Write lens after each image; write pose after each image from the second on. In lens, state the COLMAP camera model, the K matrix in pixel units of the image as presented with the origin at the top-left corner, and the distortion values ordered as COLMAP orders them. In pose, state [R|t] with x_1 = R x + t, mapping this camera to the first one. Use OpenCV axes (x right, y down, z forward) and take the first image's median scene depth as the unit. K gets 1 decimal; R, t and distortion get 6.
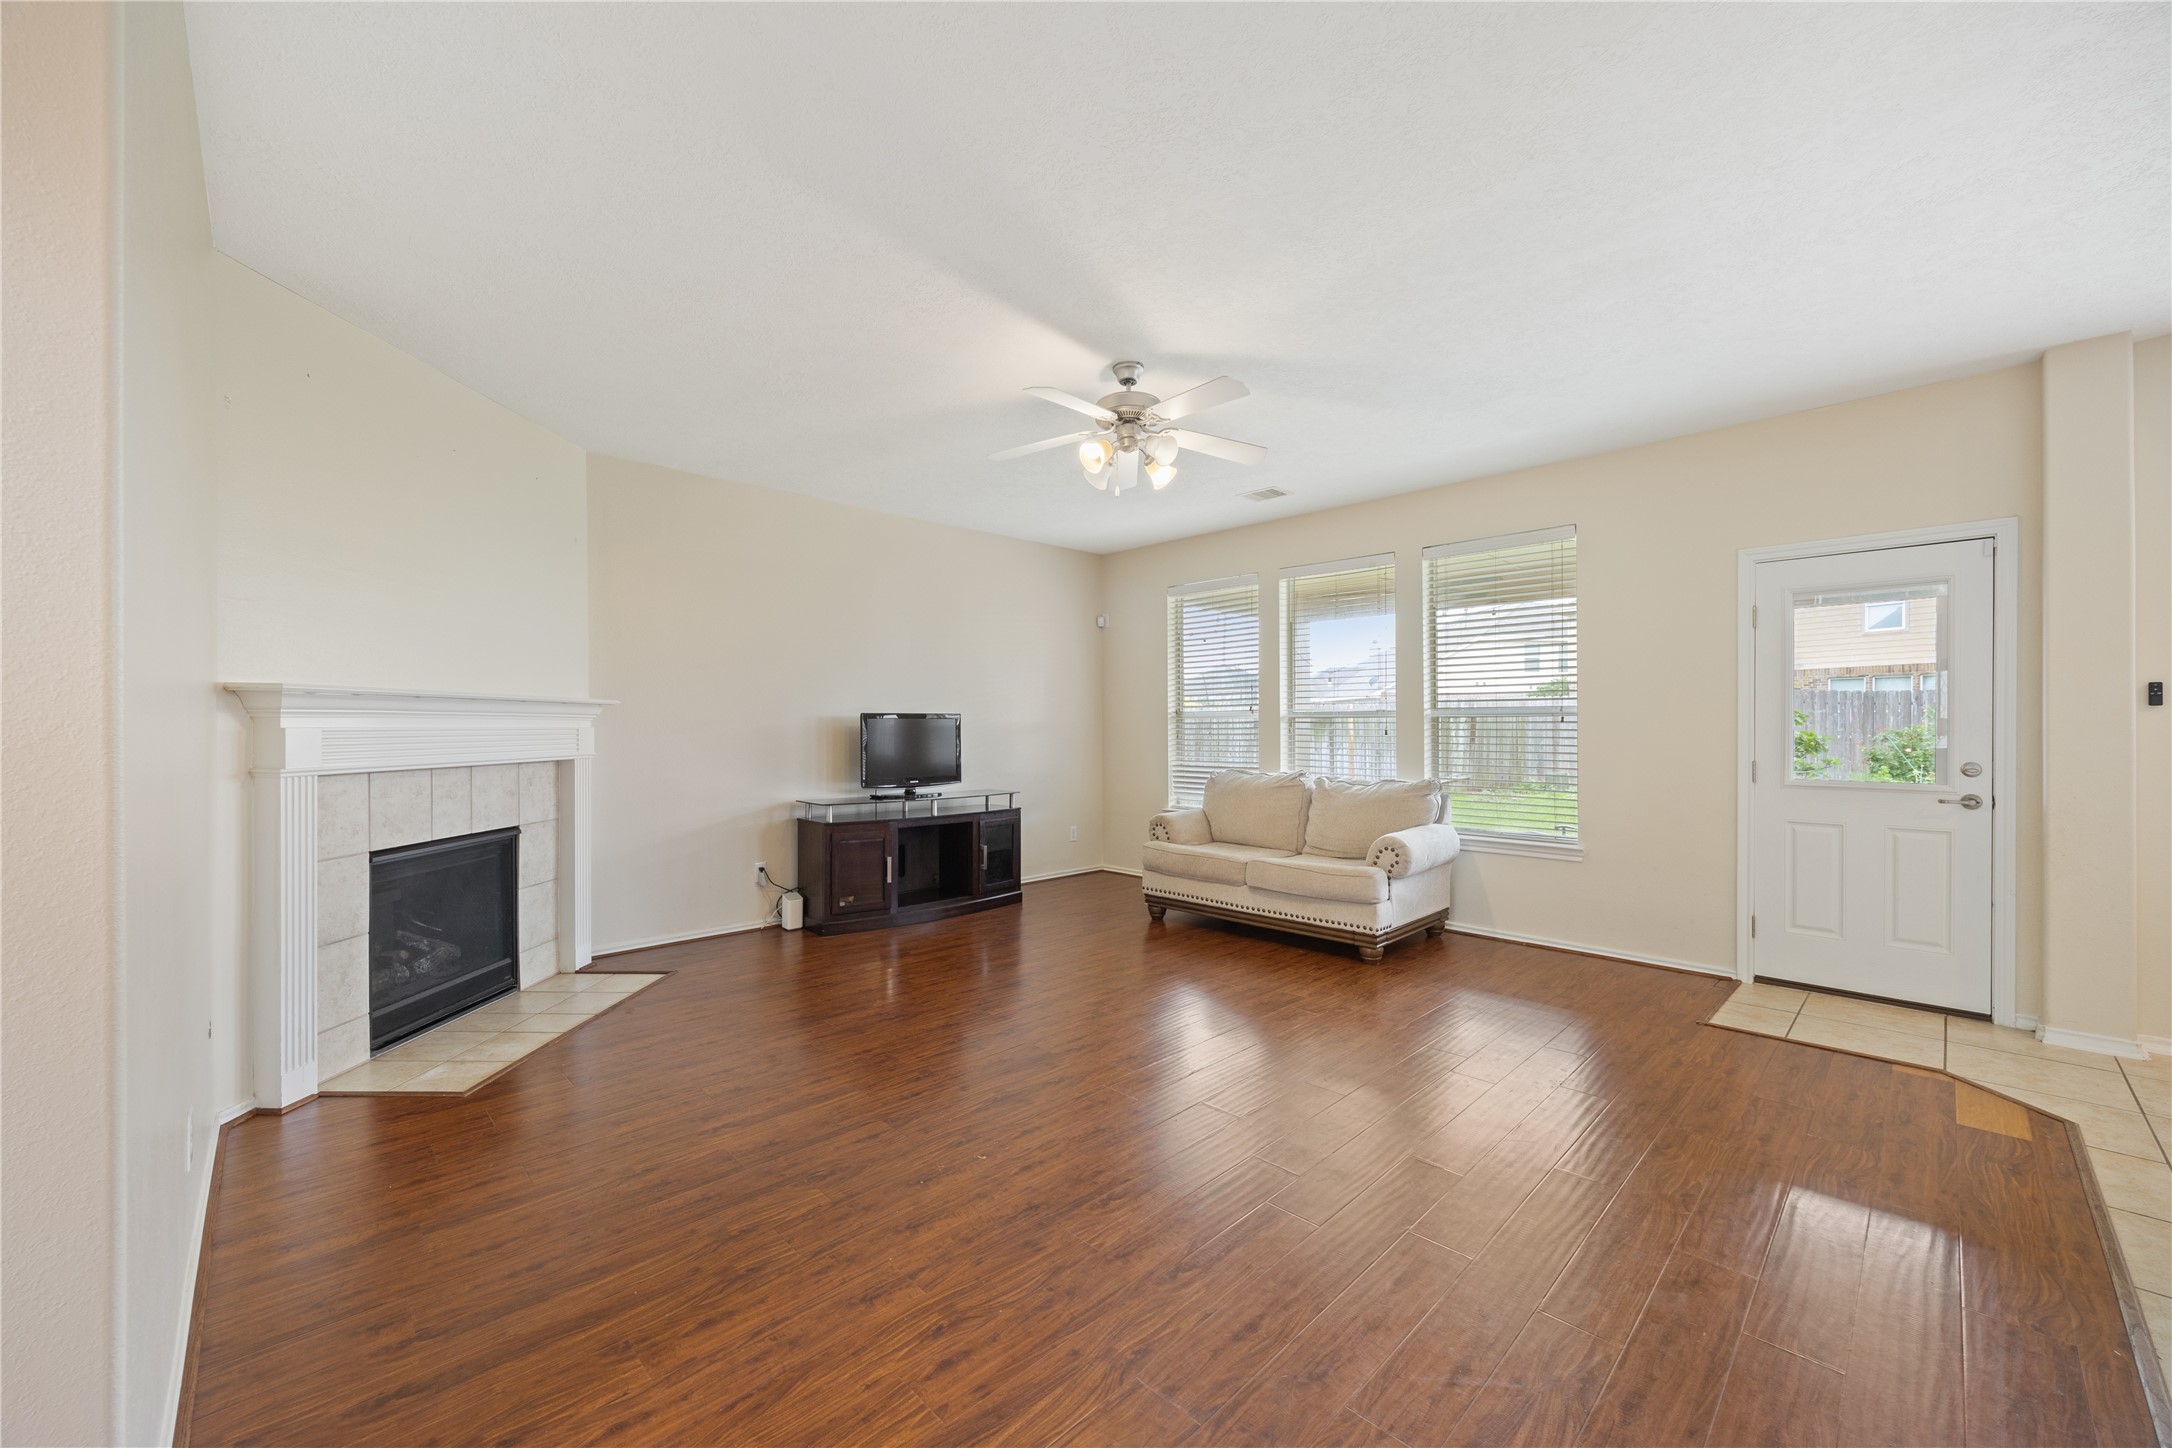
lens RADIAL K [[870.9, 0, 1086.0], [0, 870.9, 724.0], [0, 0, 1]] dist [-0.001677, -0.000170]
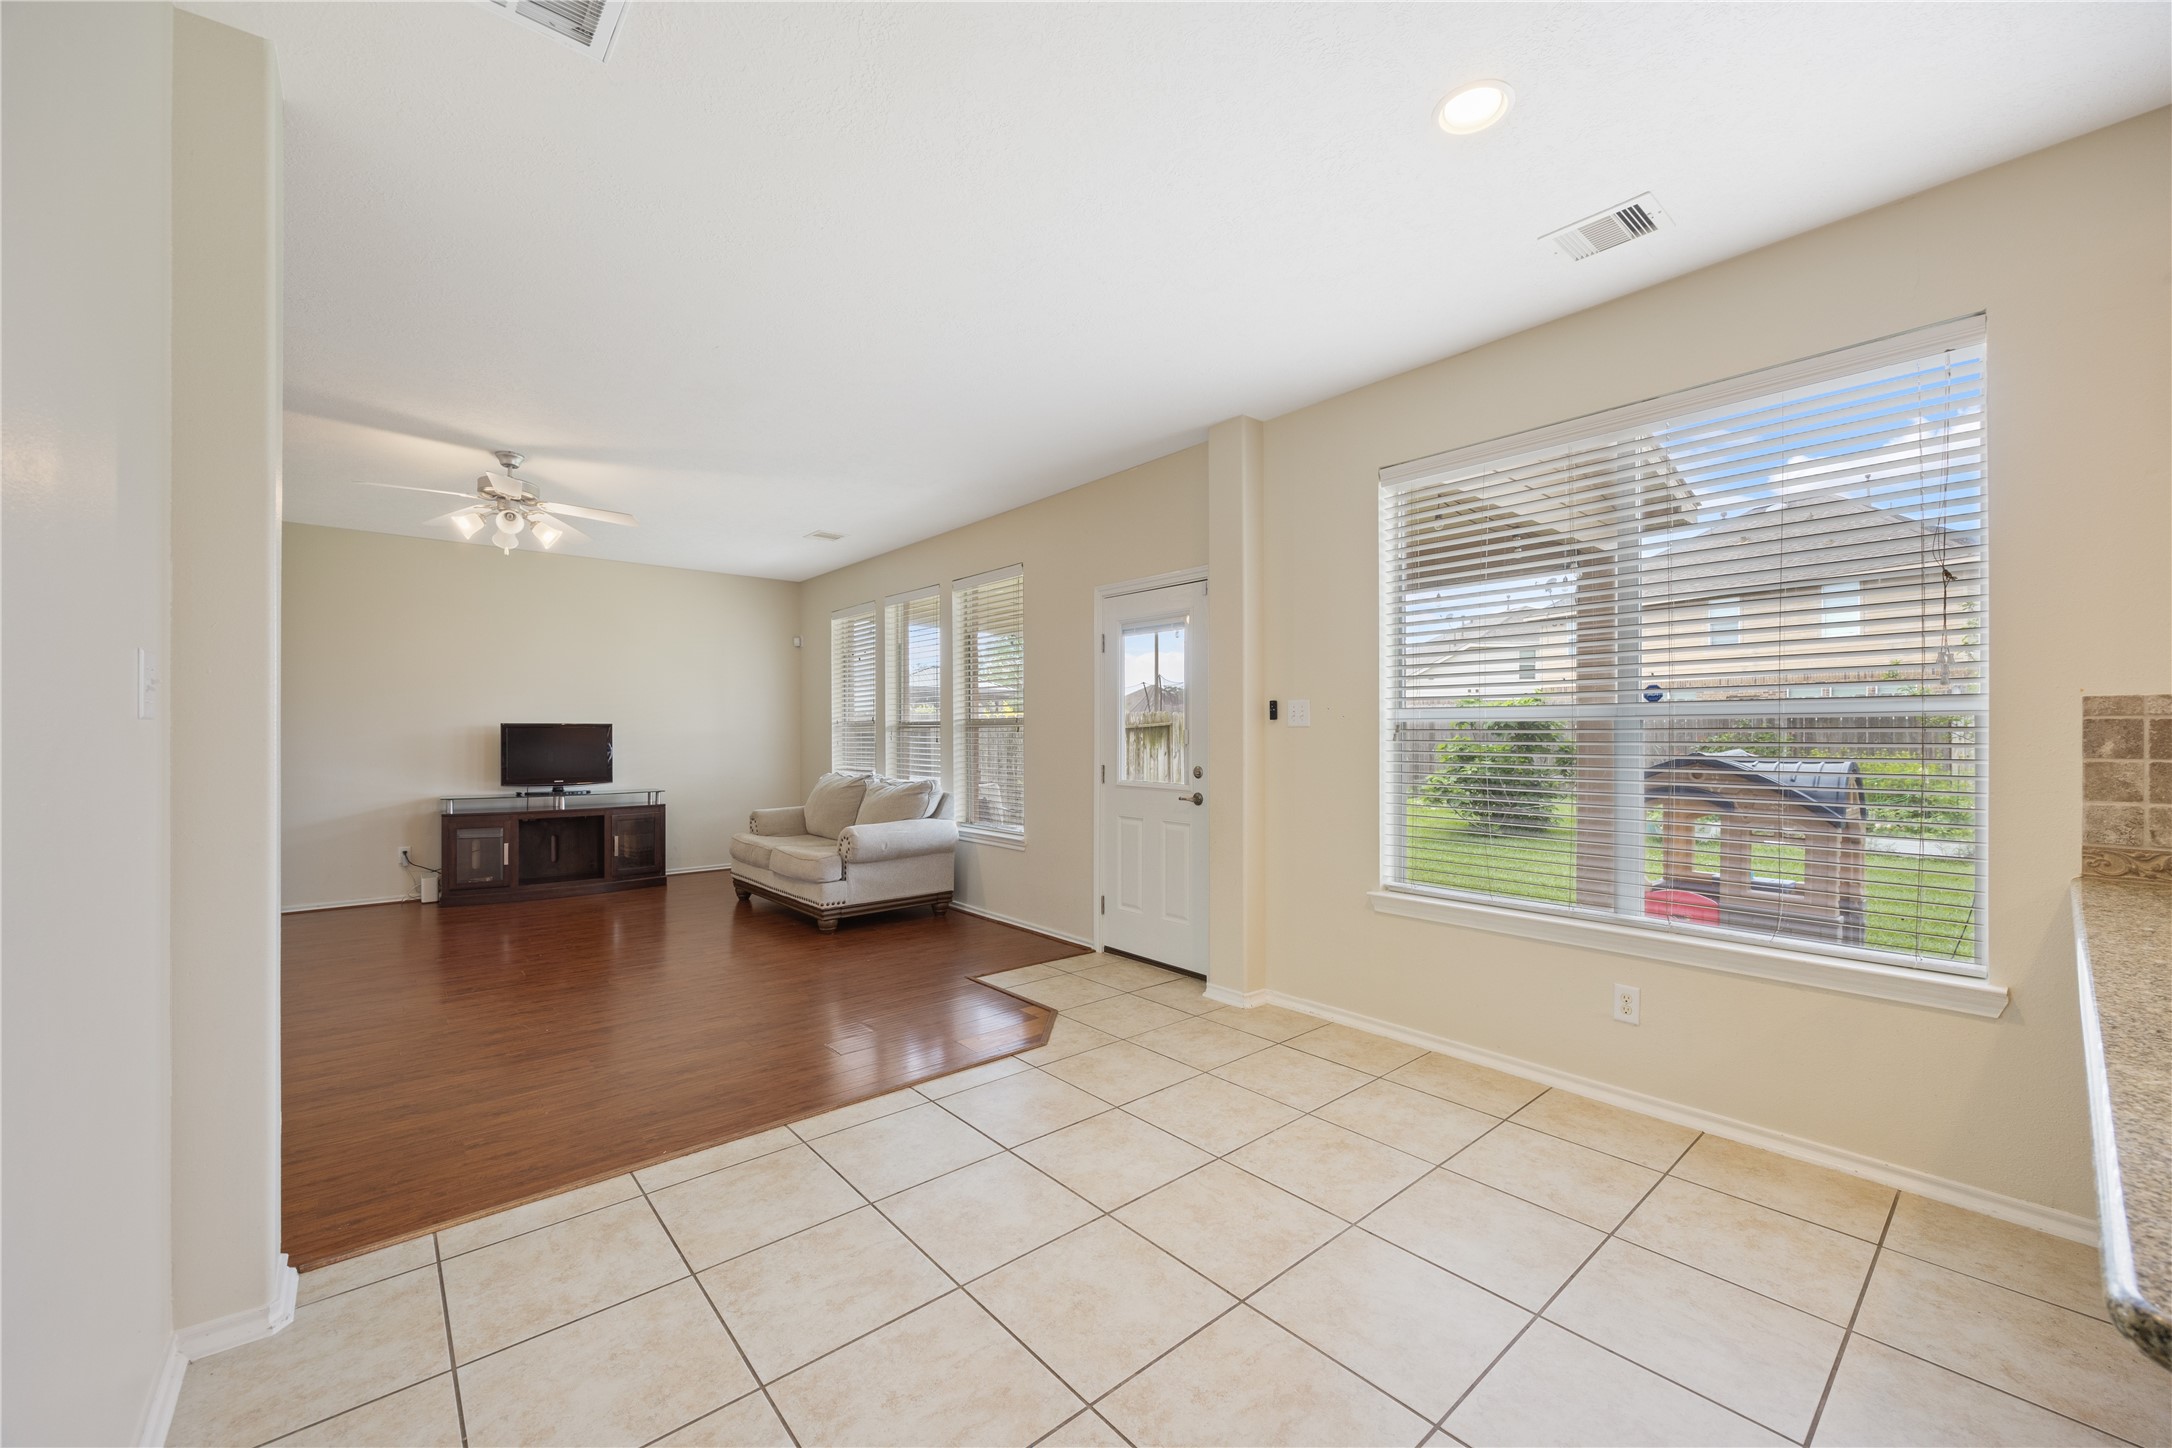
lens RADIAL K [[899.5, 0, 1074.3], [0, 899.5, 736.0], [0, 0, 1]] dist [-0.002183, -0.000330]
pose [[0.997546, 0.002451, -0.069978, 0.617647], [-0.002021, 0.999979, 0.006214, -0.003349], [0.069991, -0.006057, 0.997529, -0.167186]]
